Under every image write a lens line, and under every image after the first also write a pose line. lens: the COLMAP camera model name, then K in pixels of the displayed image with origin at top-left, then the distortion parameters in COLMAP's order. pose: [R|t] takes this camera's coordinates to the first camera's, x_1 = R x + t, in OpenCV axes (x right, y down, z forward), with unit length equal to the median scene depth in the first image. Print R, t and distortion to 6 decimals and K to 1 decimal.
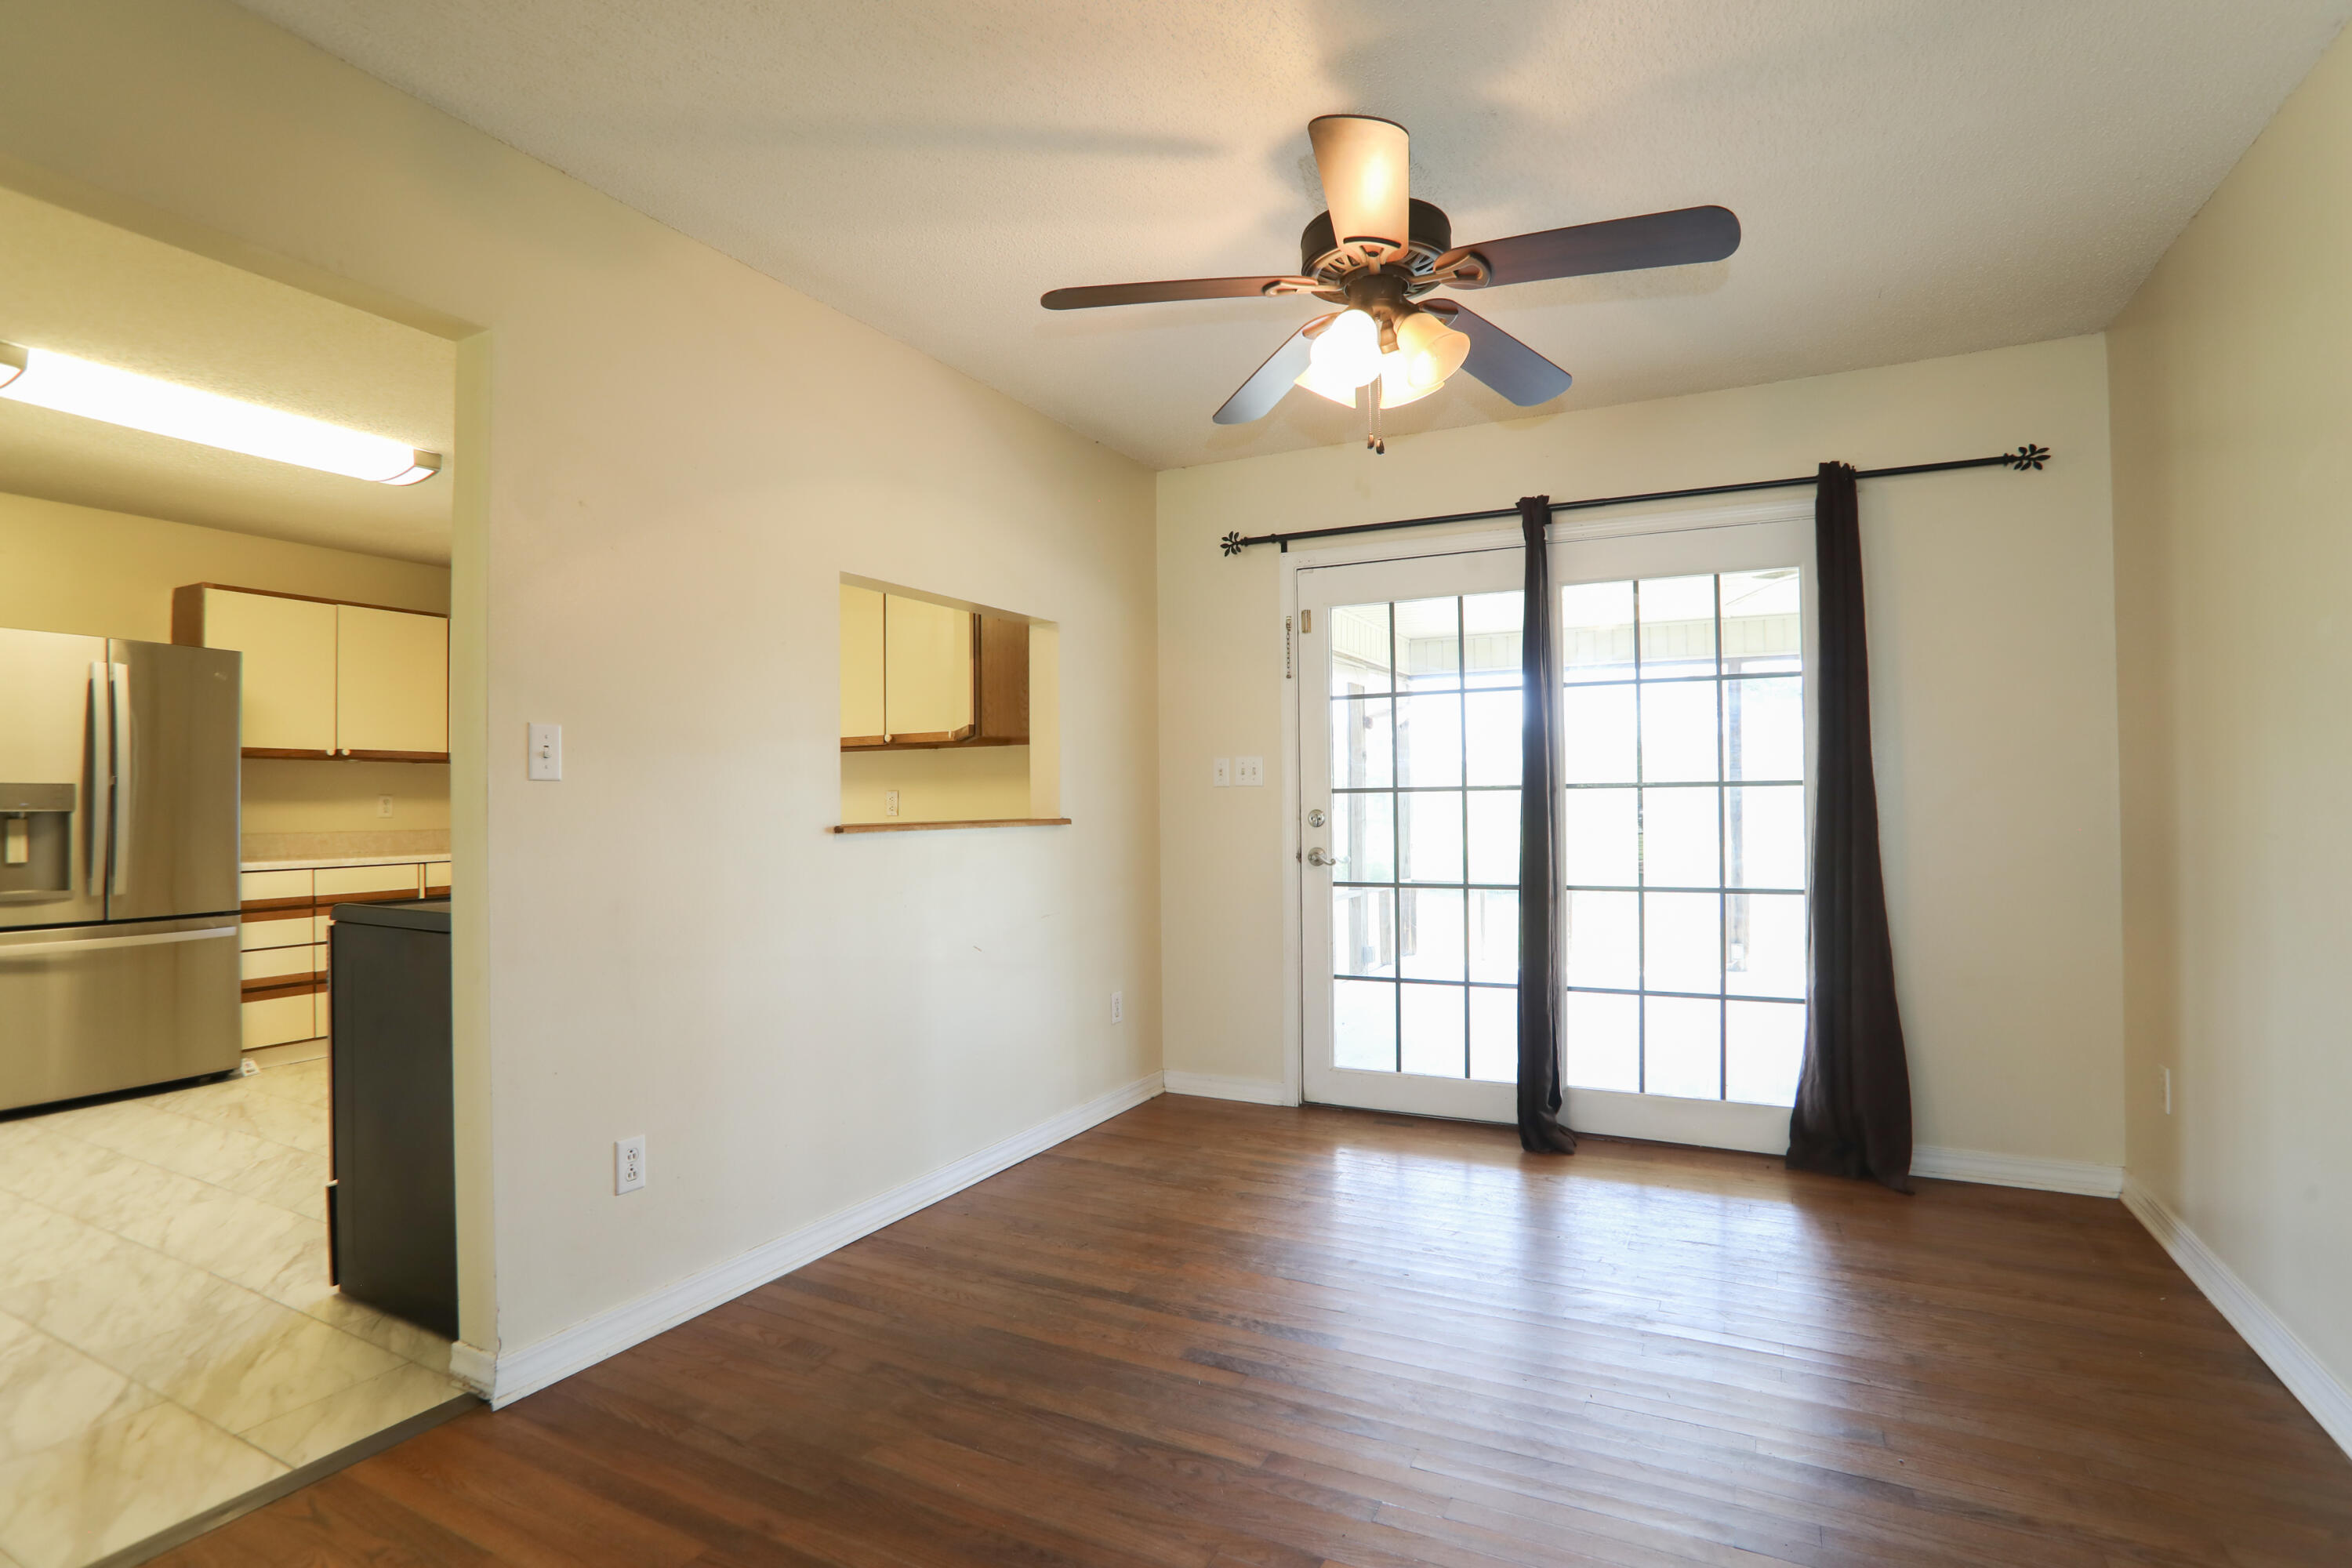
lens RADIAL K [[1166.6, 0, 1176.0], [0, 1166.6, 784.0], [0, 0, 1]] dist [-0.002433, -0.001401]
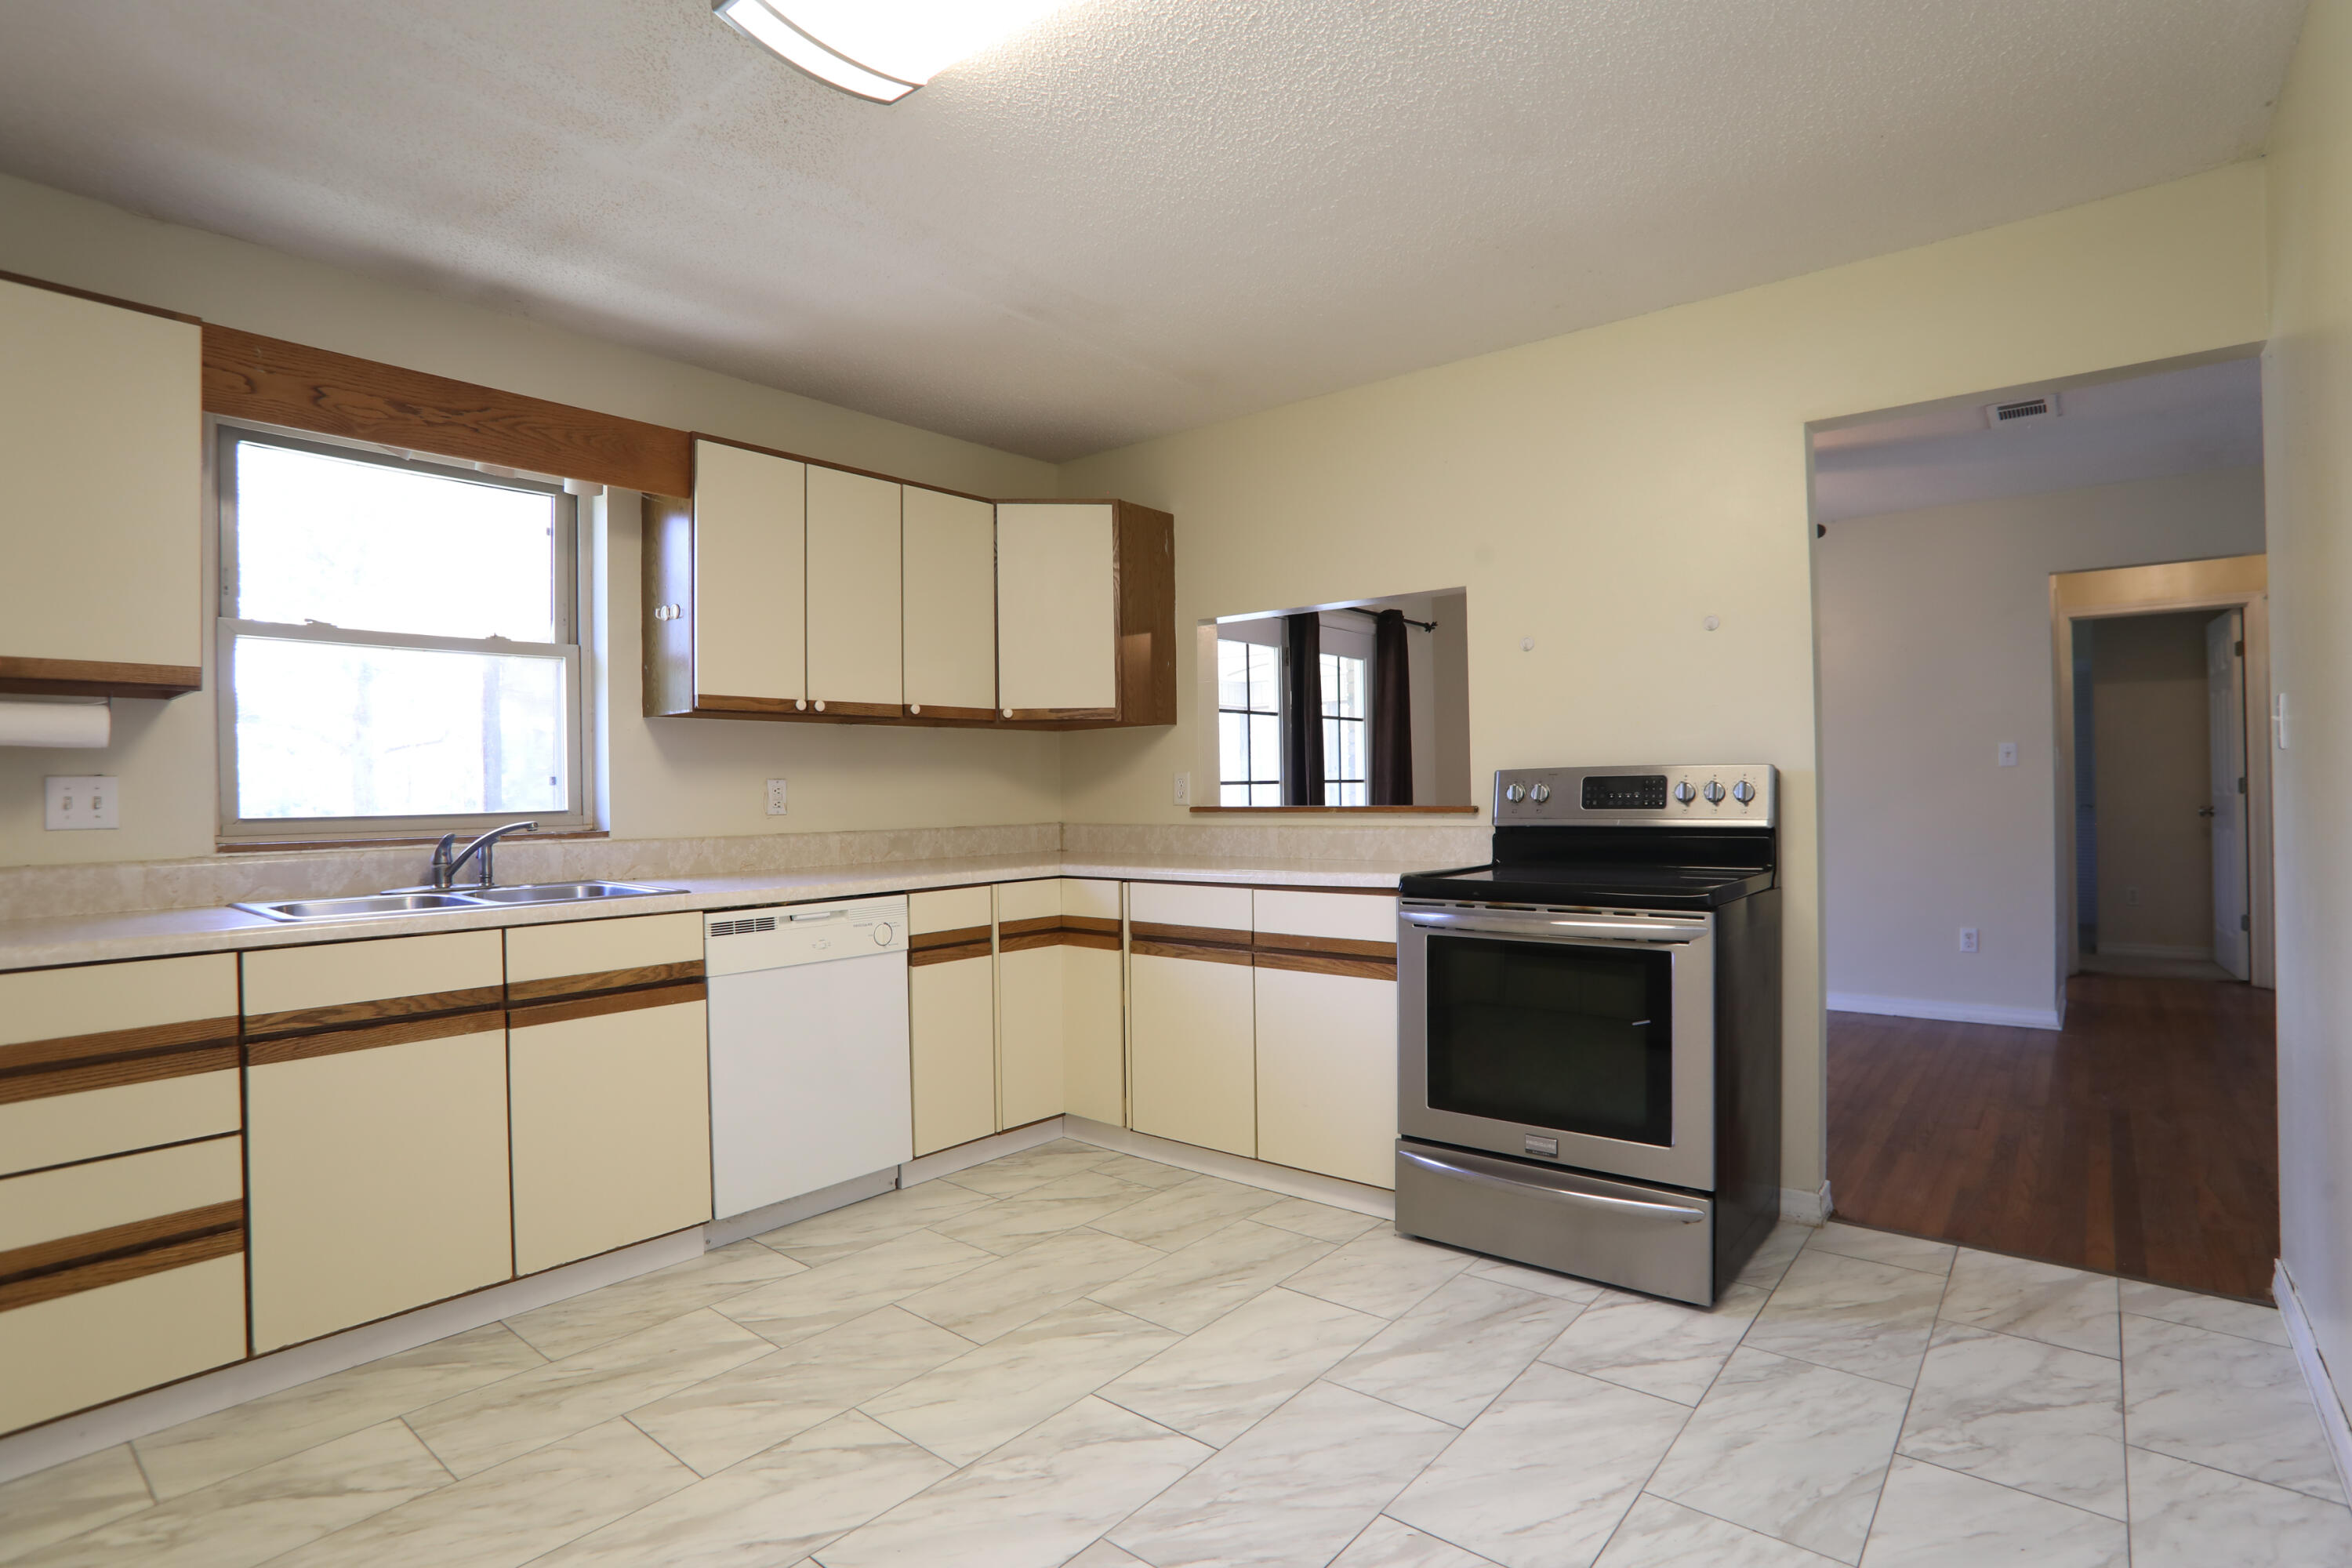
lens RADIAL K [[1166.6, 0, 1176.0], [0, 1166.6, 784.0], [0, 0, 1]] dist [-0.002433, -0.001401]
pose [[0.156689, -0.014463, 0.987542, -1.840310], [-0.023437, 0.999557, 0.018358, -0.018140], [-0.987370, -0.026022, 0.156281, 1.360981]]
